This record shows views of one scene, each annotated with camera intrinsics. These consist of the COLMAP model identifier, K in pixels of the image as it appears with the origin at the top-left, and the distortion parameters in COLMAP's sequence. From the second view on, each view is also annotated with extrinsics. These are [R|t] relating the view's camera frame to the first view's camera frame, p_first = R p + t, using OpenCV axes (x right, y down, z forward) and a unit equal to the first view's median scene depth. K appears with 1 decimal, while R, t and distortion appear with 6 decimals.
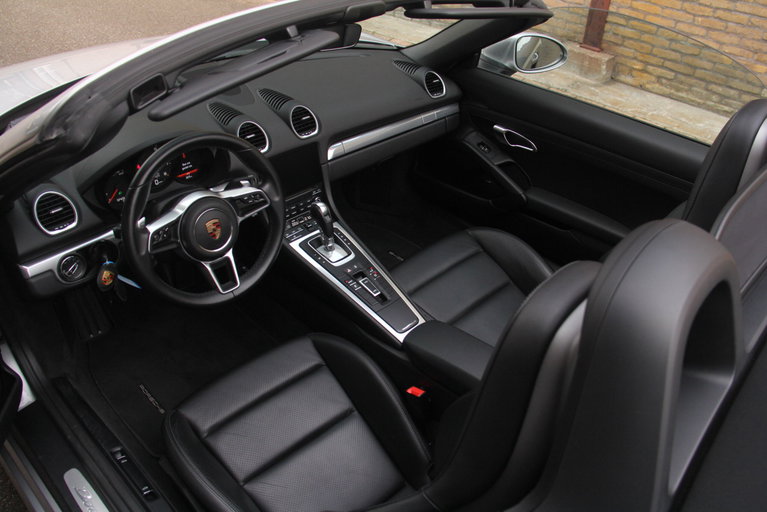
lens RADIAL K [[641.8, 0, 383.9], [0, 641.8, 275.0], [0, 0, 1]] dist [-0.178656, 0.135704]
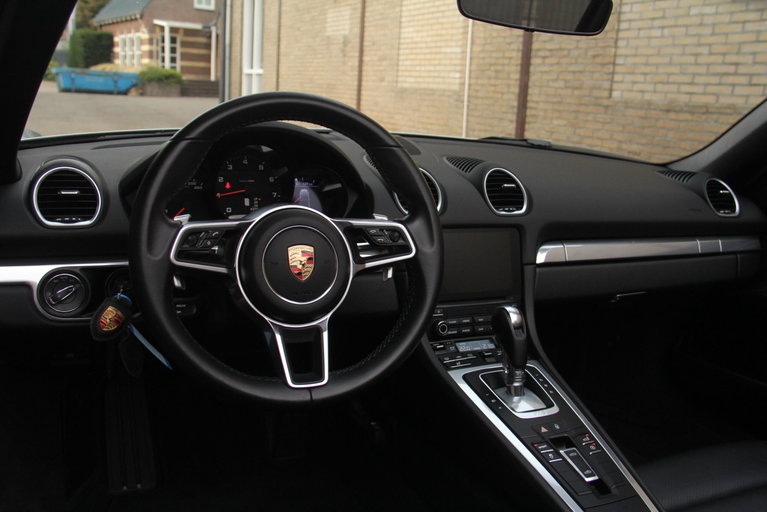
lens RADIAL K [[736.7, 0, 395.7], [0, 736.7, 253.6], [0, 0, 1]] dist [-0.065517, 0.025091]
pose [[0.943398, 0.091278, -0.318854, 0.009049], [-0.217674, 0.895756, -0.387608, 0.103946], [0.250236, 0.435075, 0.864923, 0.310209]]
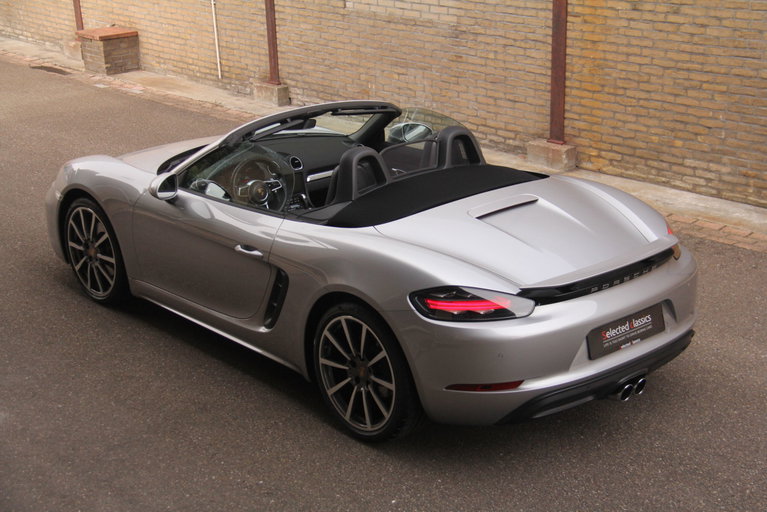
lens RADIAL K [[1259.9, 0, 383.5], [0, 1259.9, 256.0], [0, 0, 1]] dist [0.272676, 0.141720]
pose [[0.996365, -0.039060, -0.075704, 0.443376], [0.014054, 0.951875, -0.306164, 1.257402], [0.084020, 0.303987, 0.948964, -2.722809]]
